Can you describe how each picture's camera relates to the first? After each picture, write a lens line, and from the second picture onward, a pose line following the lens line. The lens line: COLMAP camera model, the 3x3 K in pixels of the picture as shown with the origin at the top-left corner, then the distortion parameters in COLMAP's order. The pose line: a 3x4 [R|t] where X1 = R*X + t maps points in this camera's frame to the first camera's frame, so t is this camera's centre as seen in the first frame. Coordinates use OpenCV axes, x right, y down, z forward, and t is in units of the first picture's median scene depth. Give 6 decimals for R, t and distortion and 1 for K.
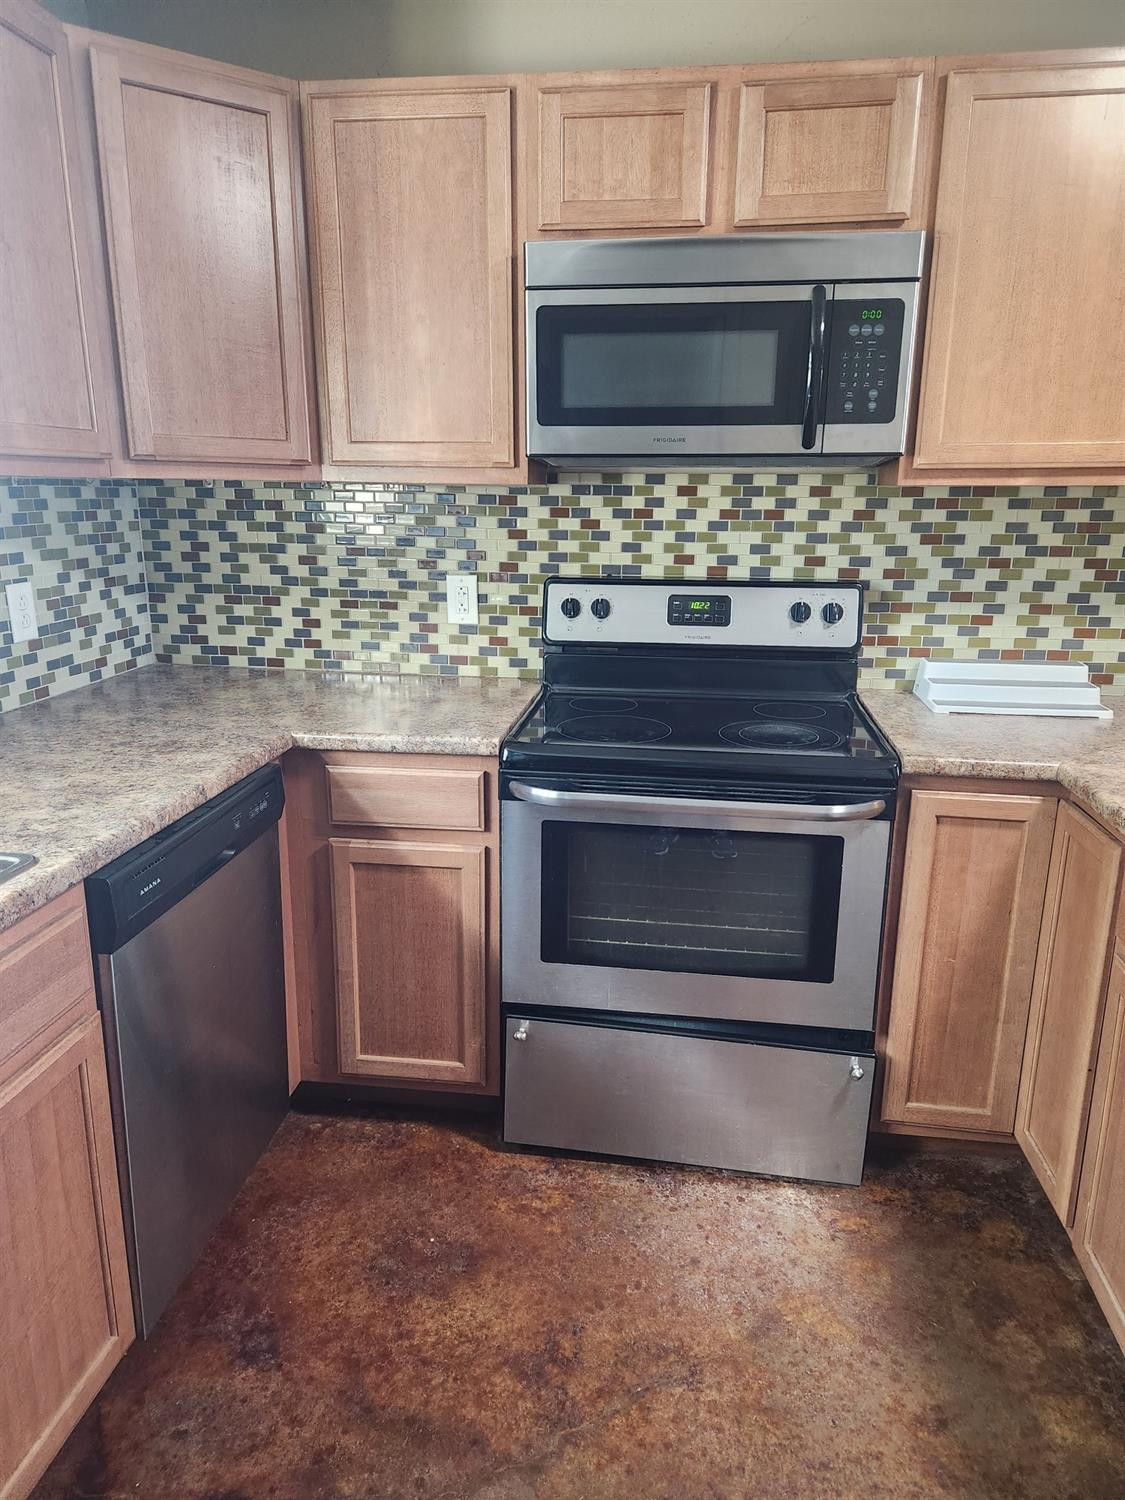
lens RADIAL K [[1009.9, 0, 562.4], [0, 1009.9, 751.0], [0, 0, 1]] dist [0.074082, -0.042309]
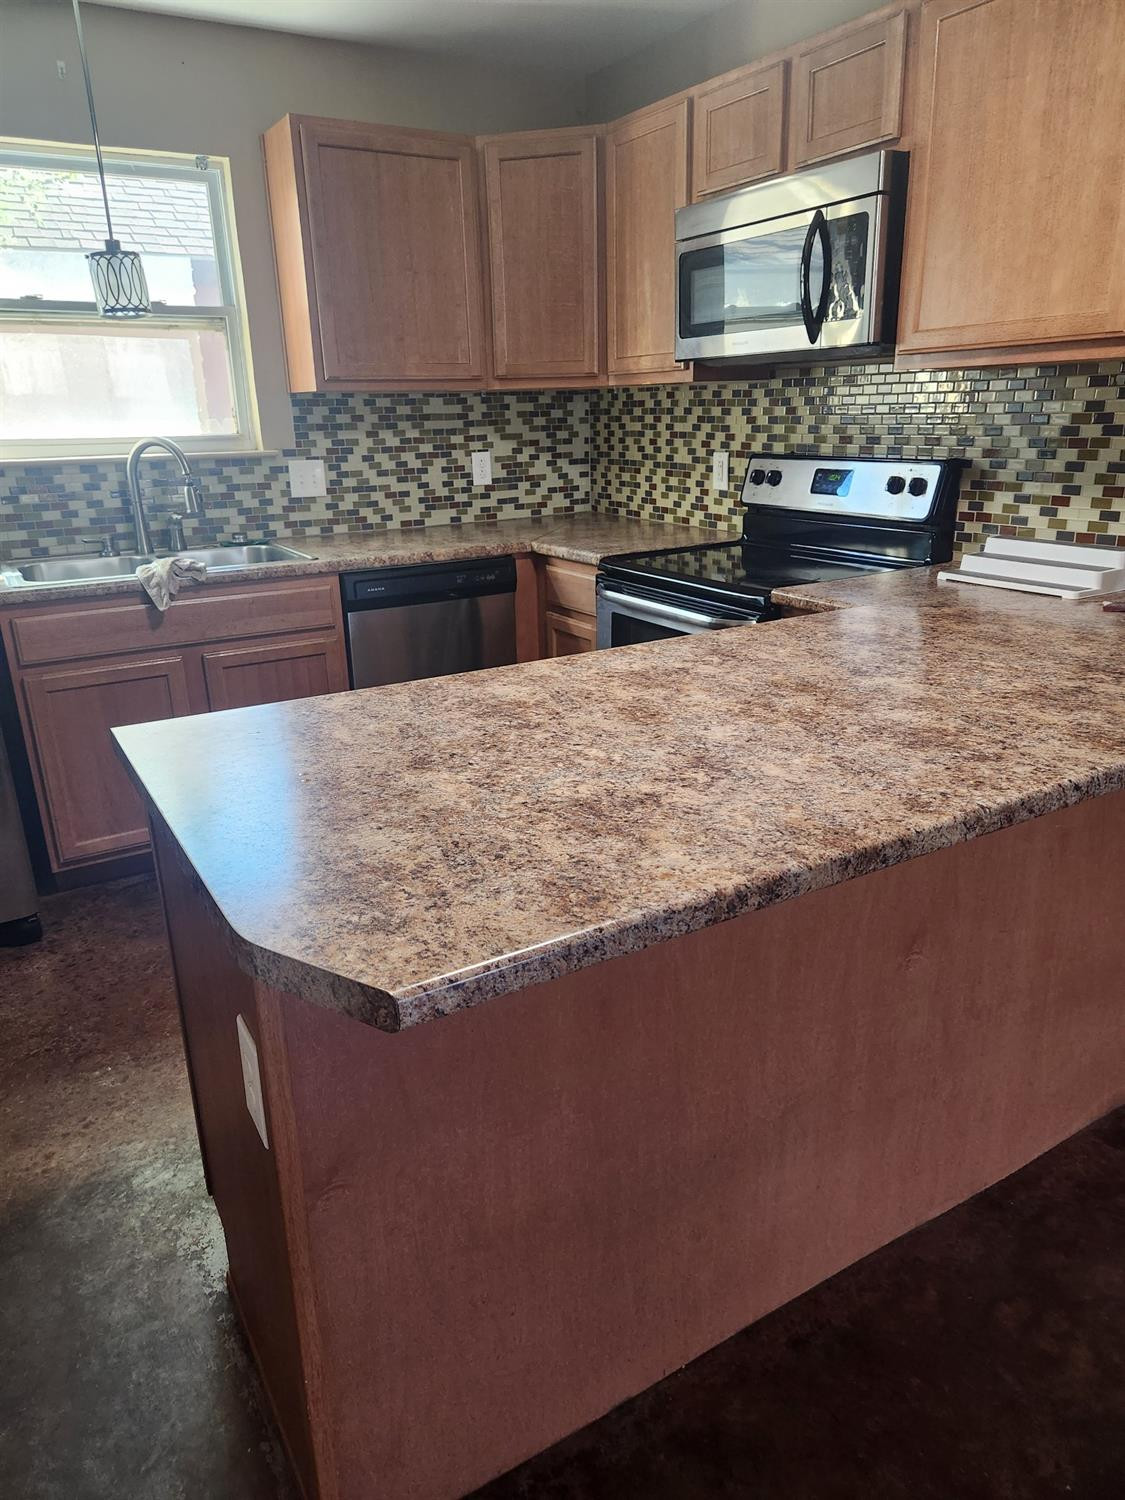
lens RADIAL K [[1009.9, 0, 553.8], [0, 1009.9, 744.3], [0, 0, 1]] dist [0.074082, -0.042309]
pose [[0.617205, 0.229126, -0.752701, 0.901864], [-0.171421, 0.972837, 0.155574, 0.033009], [0.767902, 0.033008, 0.639717, -0.025525]]
